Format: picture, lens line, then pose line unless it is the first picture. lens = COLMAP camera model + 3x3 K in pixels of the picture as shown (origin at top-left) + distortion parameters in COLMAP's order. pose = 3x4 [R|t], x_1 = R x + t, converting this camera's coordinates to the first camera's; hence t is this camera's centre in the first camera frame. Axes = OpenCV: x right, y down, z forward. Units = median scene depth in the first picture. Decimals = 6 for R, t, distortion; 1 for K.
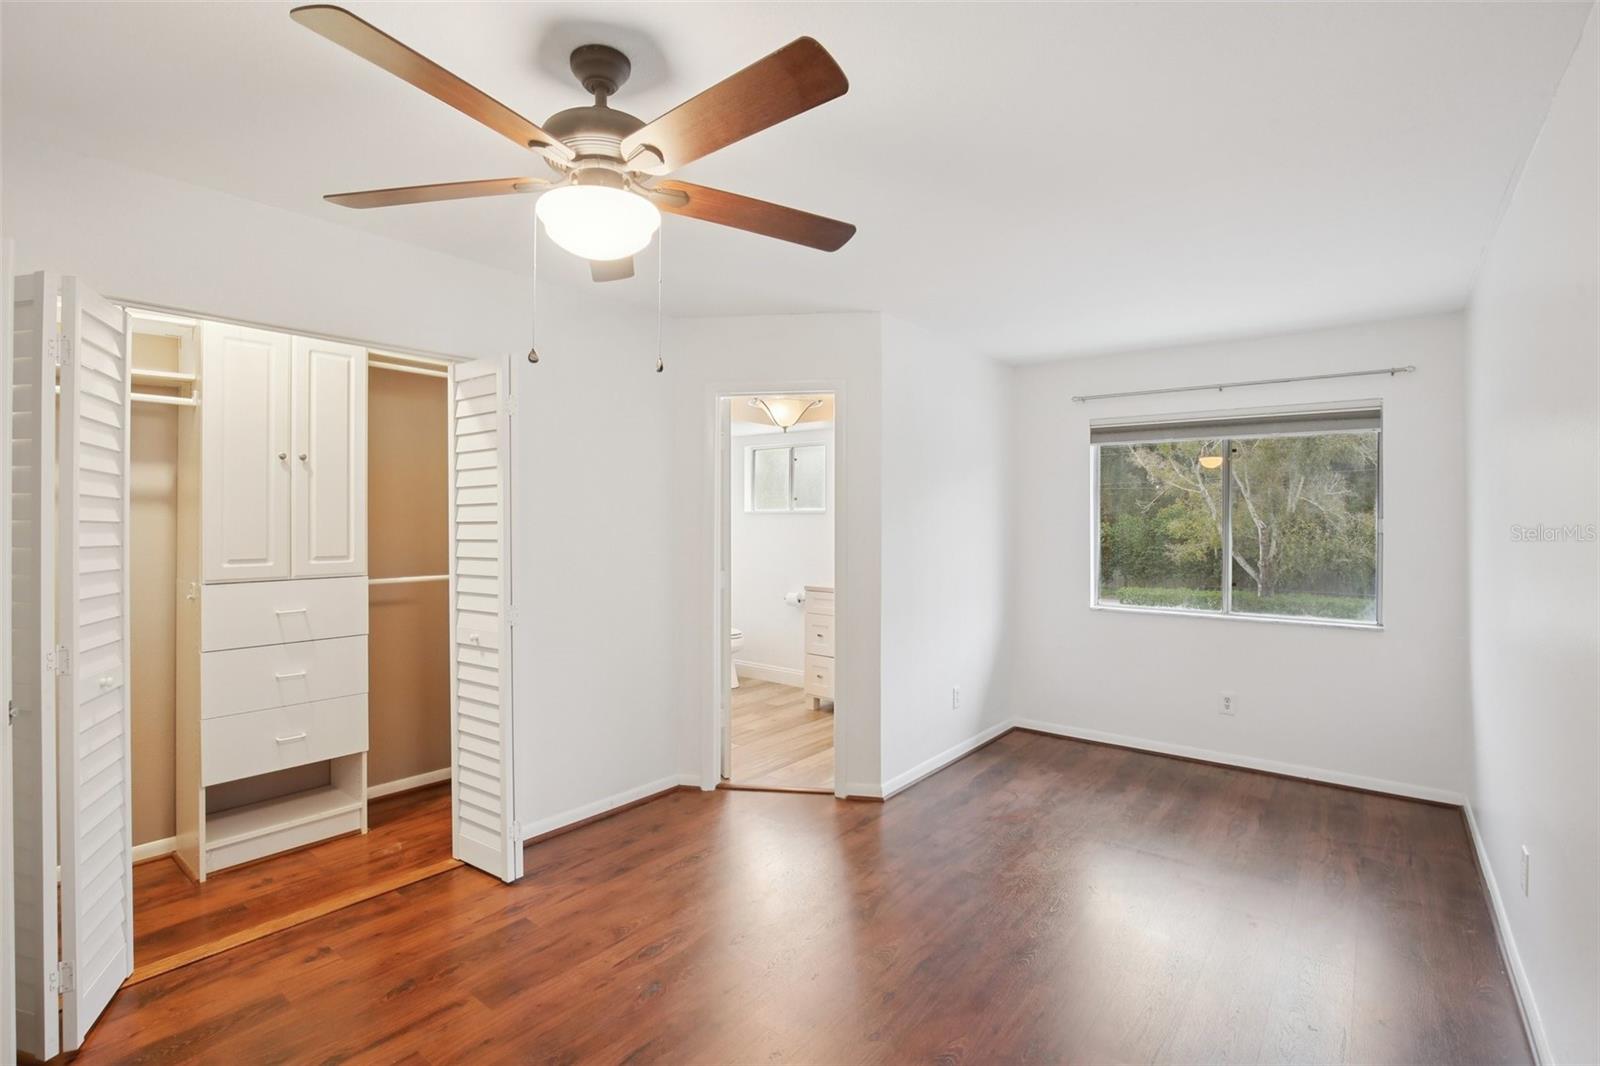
lens RADIAL K [[738.3, 0, 801.2], [0, 738.3, 517.0], [0, 0, 1]] dist [-0.021561, 0.000668]
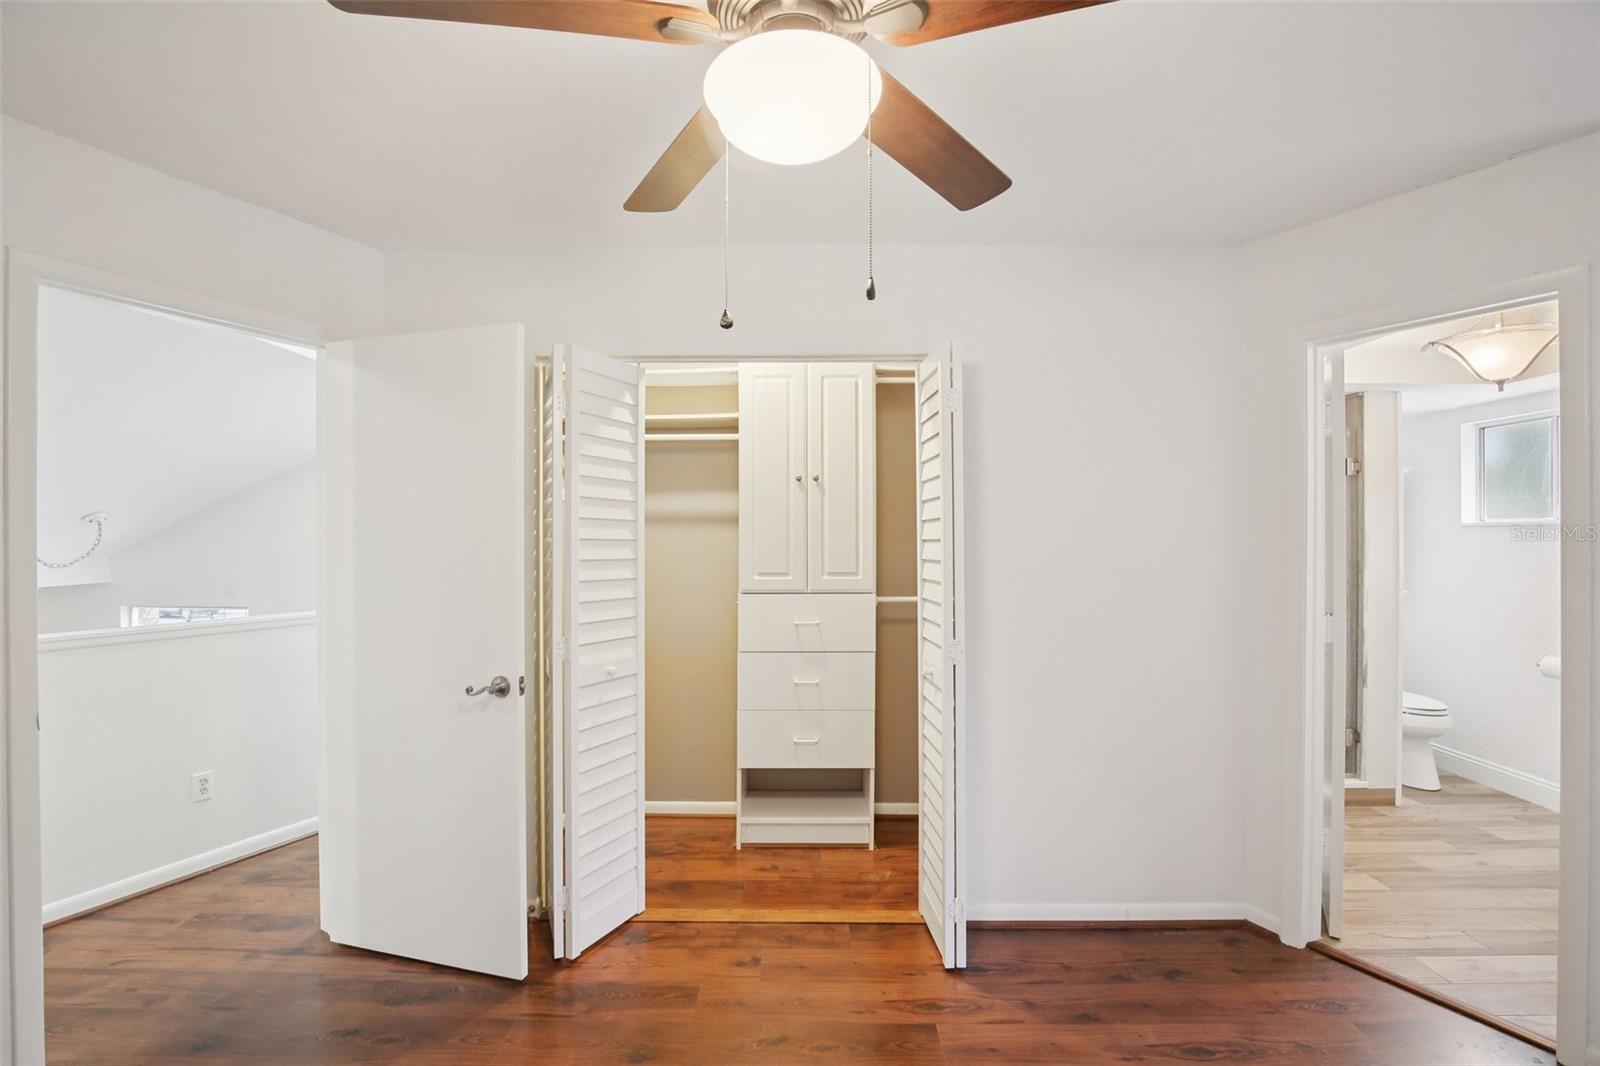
lens RADIAL K [[735.2, 0, 800.0], [0, 735.2, 533.0], [0, 0, 1]] dist [-0.028570, 0.001641]
pose [[0.613558, -0.004783, -0.789635, 0.155097], [0.004678, 0.999986, -0.002422, 0.000158], [0.789636, -0.002208, 0.613572, 0.345583]]
